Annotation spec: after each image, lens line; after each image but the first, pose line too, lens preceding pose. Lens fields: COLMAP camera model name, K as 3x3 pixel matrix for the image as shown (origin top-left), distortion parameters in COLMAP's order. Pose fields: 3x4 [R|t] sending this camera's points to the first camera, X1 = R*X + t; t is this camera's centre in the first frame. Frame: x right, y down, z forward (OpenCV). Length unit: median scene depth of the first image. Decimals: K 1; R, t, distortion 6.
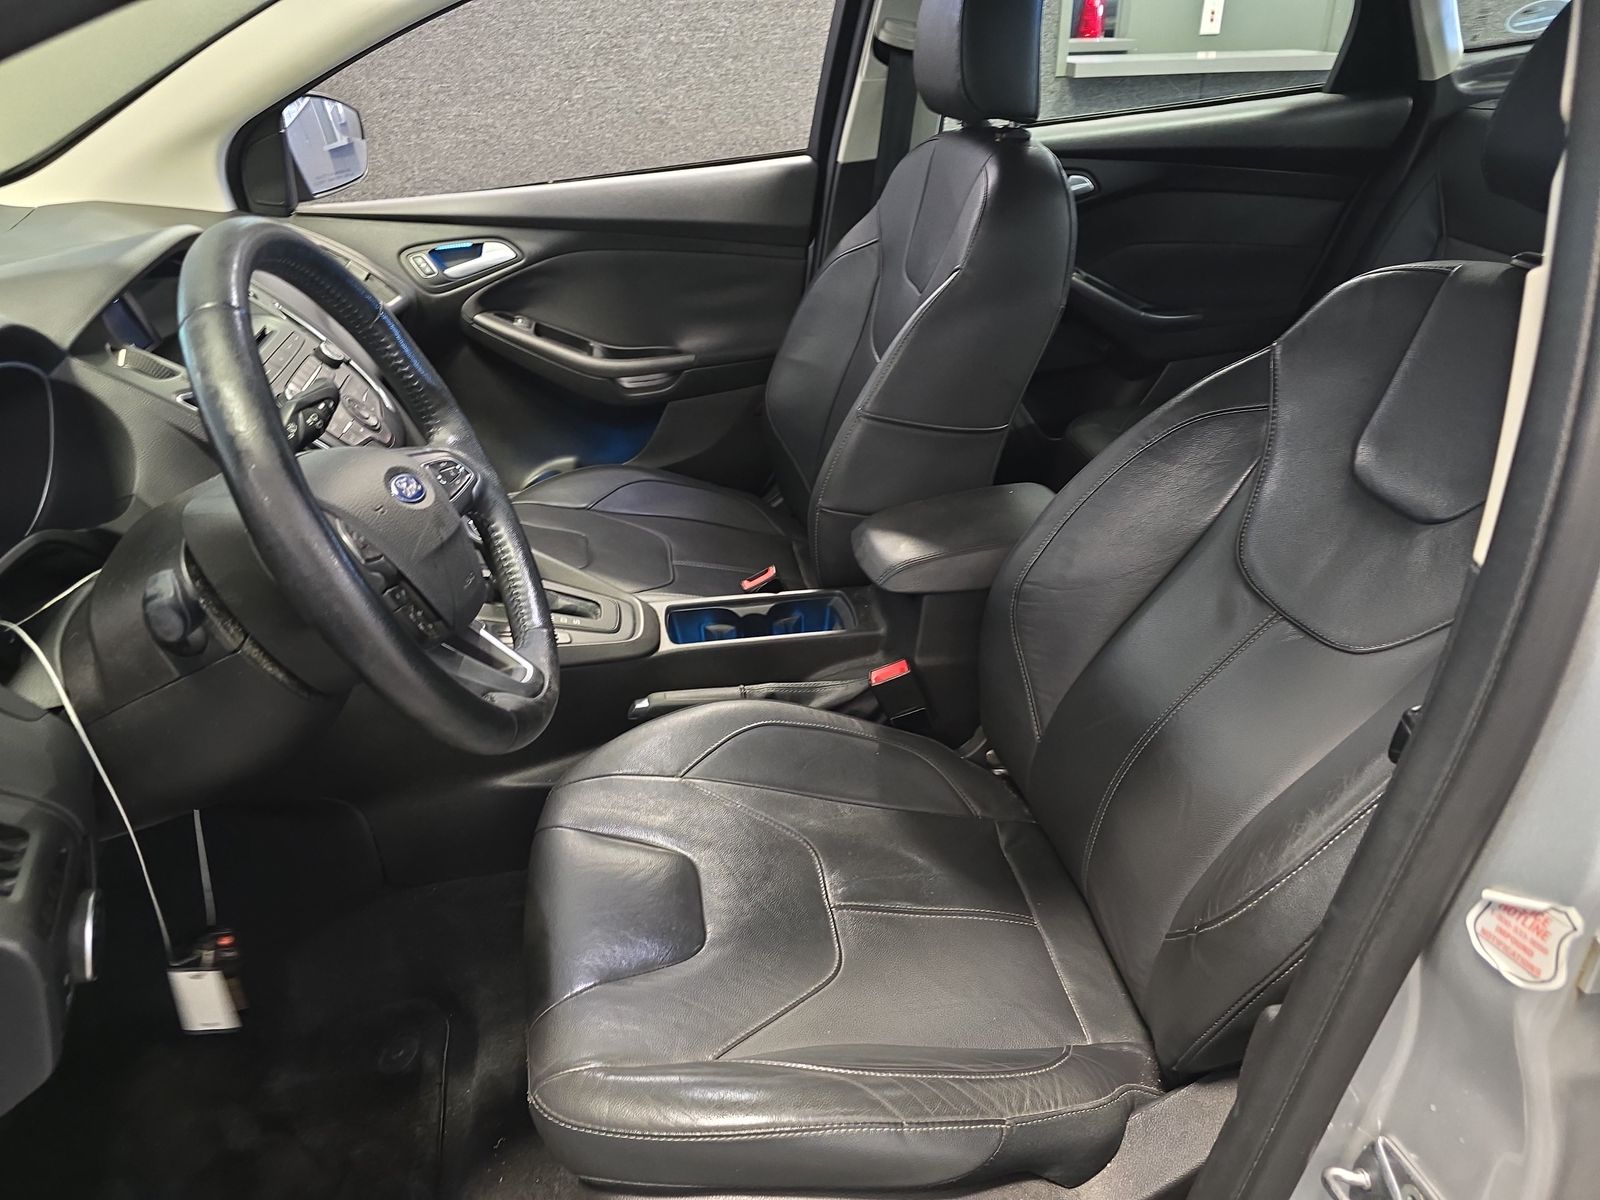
lens RADIAL K [[1077.0, 0, 800.0], [0, 1077.0, 600.0], [0, 0, 1]] dist [0.026723, -0.029087]
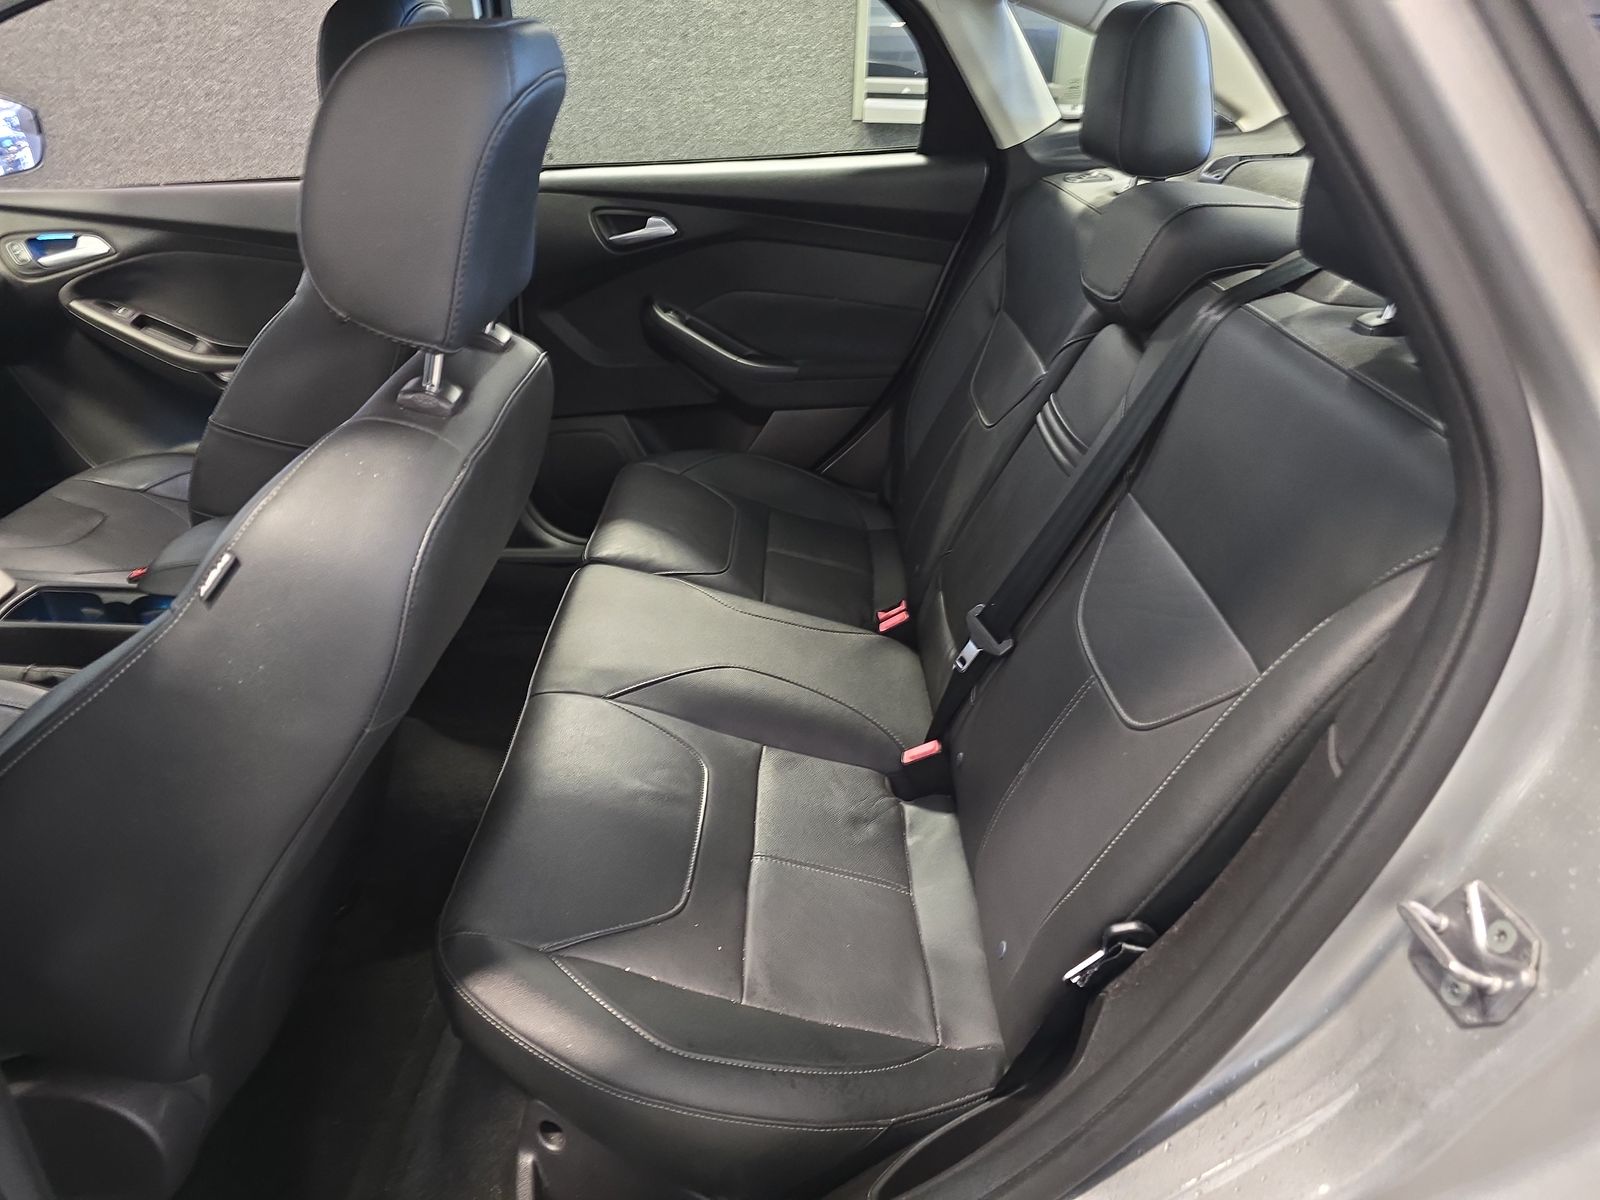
lens RADIAL K [[1060.8, 0, 794.9], [0, 1060.8, 600.6], [0, 0, 1]] dist [0.038803, -0.029221]
pose [[0.986067, 0.116462, -0.118783, 0.560744], [-0.117817, 0.993025, -0.004428, -0.047176], [0.117439, 0.018361, 0.992910, 0.027395]]
